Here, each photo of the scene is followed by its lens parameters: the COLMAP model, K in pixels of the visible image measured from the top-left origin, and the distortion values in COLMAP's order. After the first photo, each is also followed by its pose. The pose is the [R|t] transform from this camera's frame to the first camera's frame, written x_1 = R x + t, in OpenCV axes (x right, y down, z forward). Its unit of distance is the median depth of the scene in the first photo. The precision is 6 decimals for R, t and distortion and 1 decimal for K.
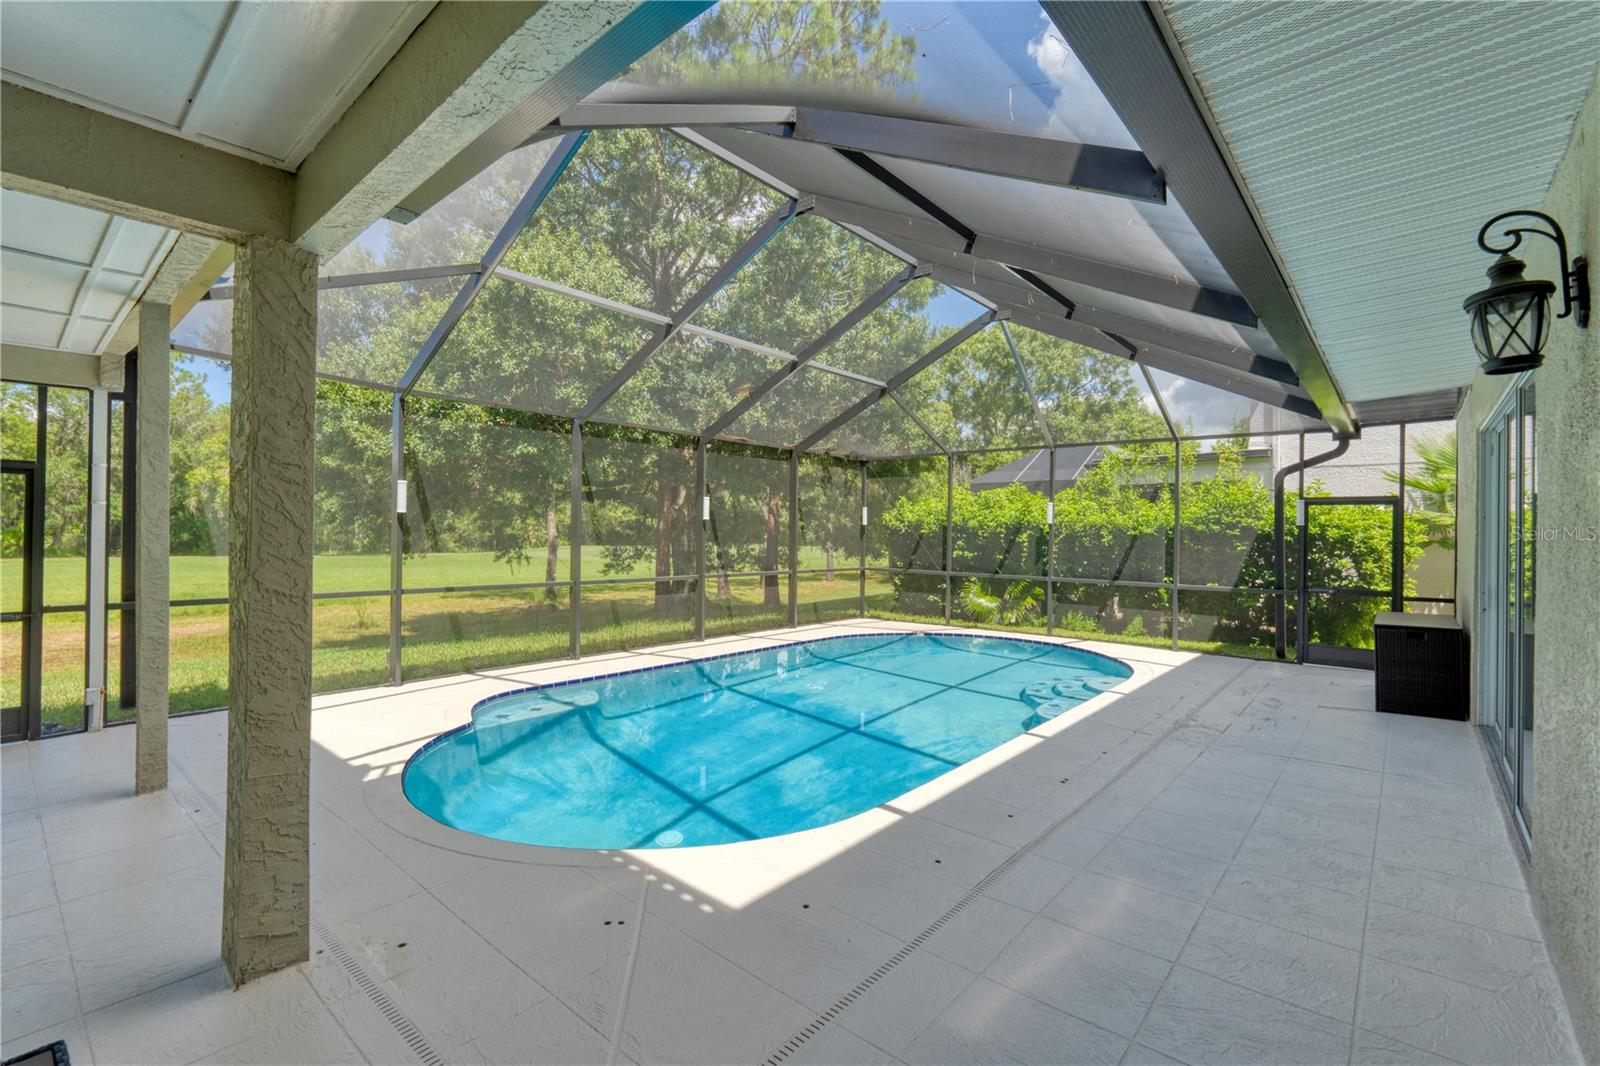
lens RADIAL K [[709.7, 0, 802.4], [0, 709.7, 527.4], [0, 0, 1]] dist [-0.006485, -0.000838]
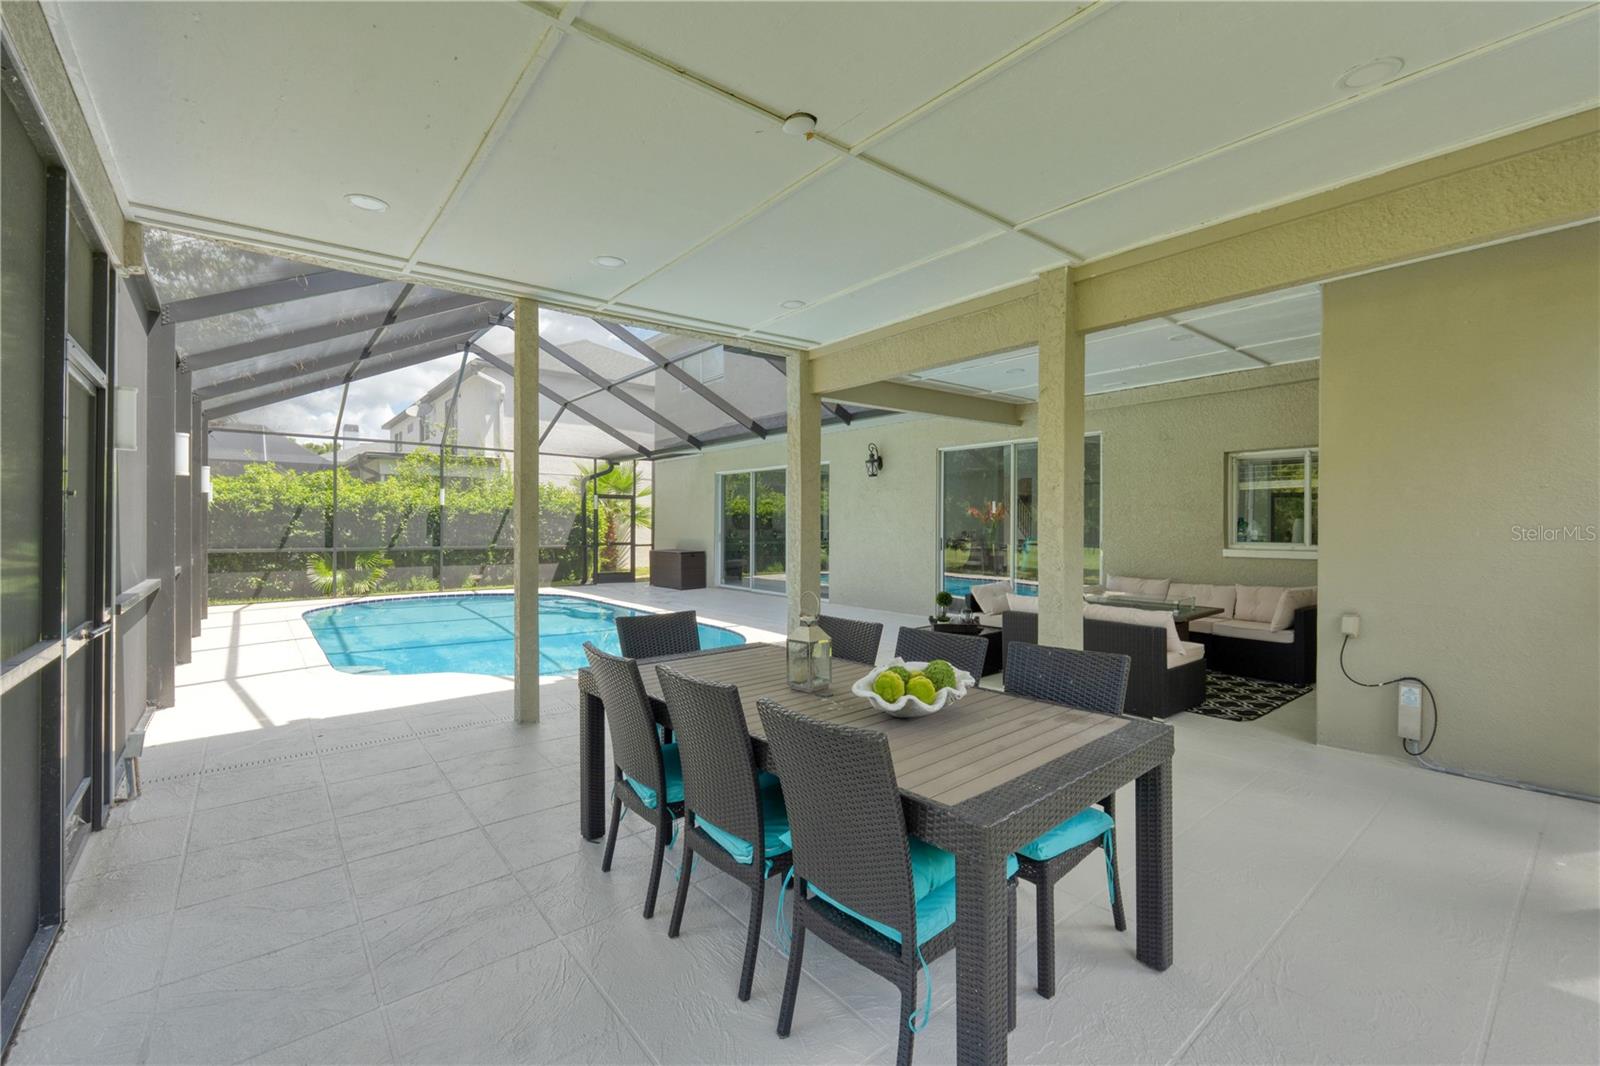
lens RADIAL K [[680.7, 0, 804.3], [0, 680.7, 530.4], [0, 0, 1]] dist [0.000798, 0.000087]
pose [[0.168202, -0.016180, 0.985620, -0.821169], [-0.006559, 0.999825, 0.017533, 0.015489], [-0.985731, -0.009414, 0.168066, 0.148259]]
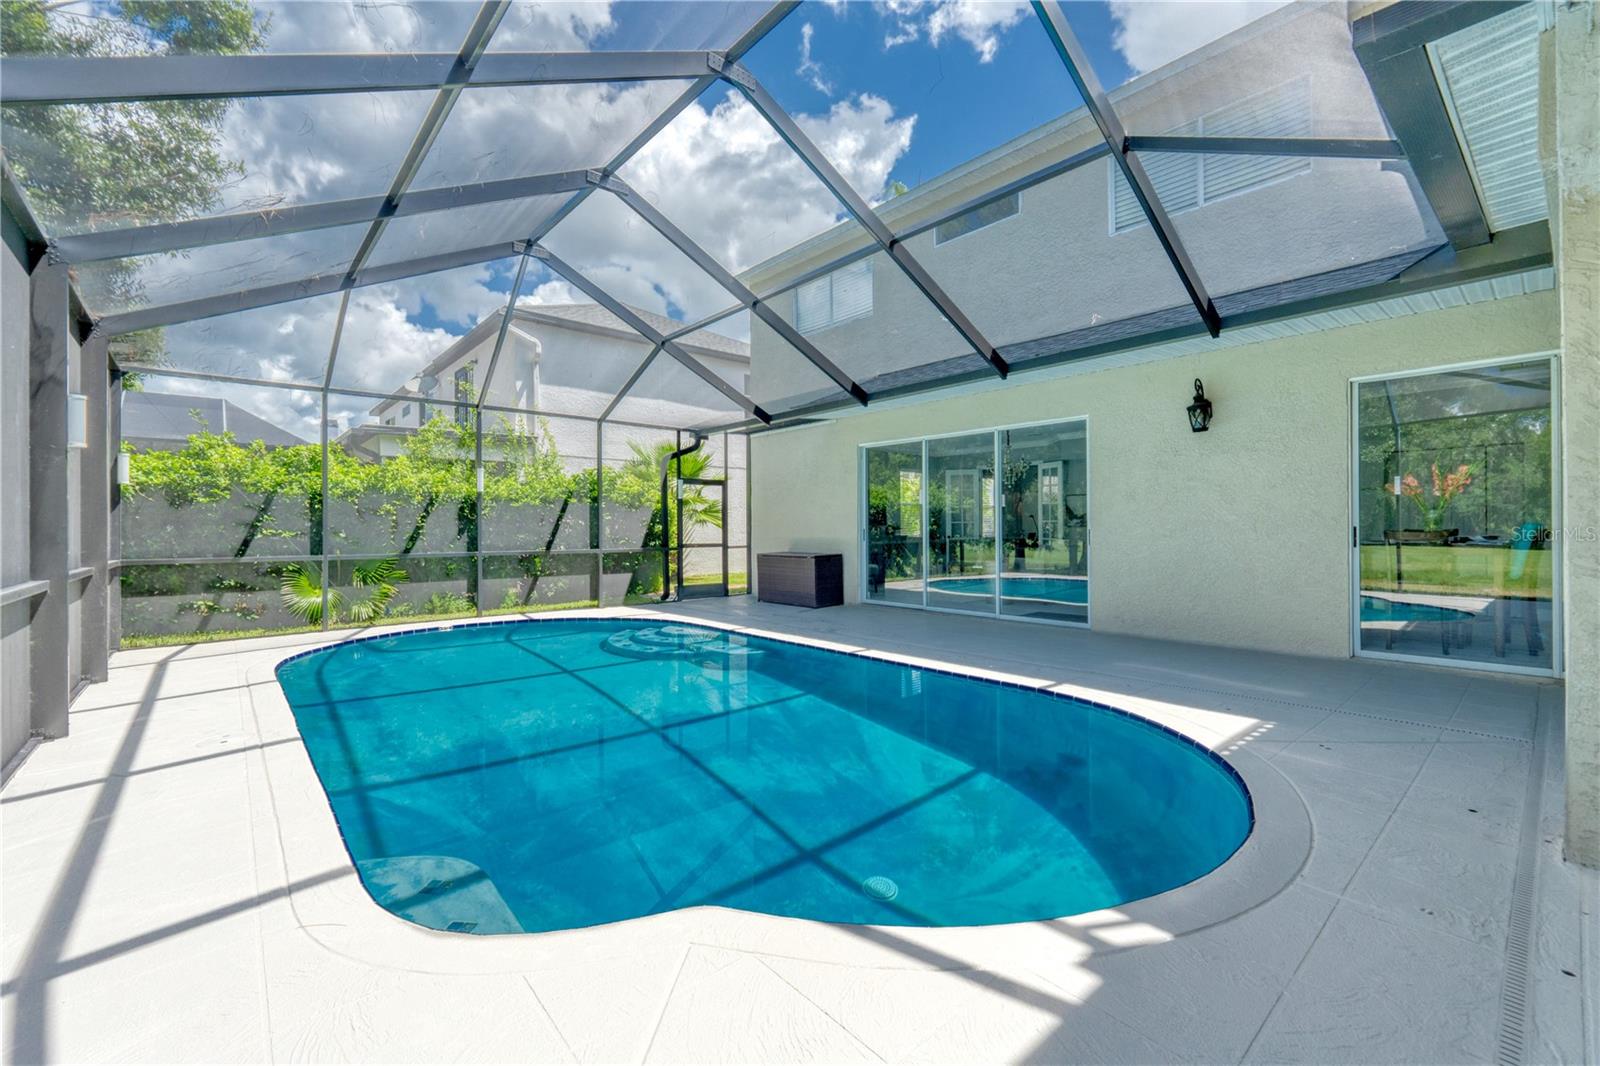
lens RADIAL K [[678.9, 0, 800.6], [0, 678.9, 523.1], [0, 0, 1]] dist [0.000256, 0.000046]
pose [[0.147668, -0.004928, 0.989025, -0.473112], [0.003209, 0.999985, 0.004504, 0.033890], [-0.989032, 0.002508, 0.147682, 0.504872]]
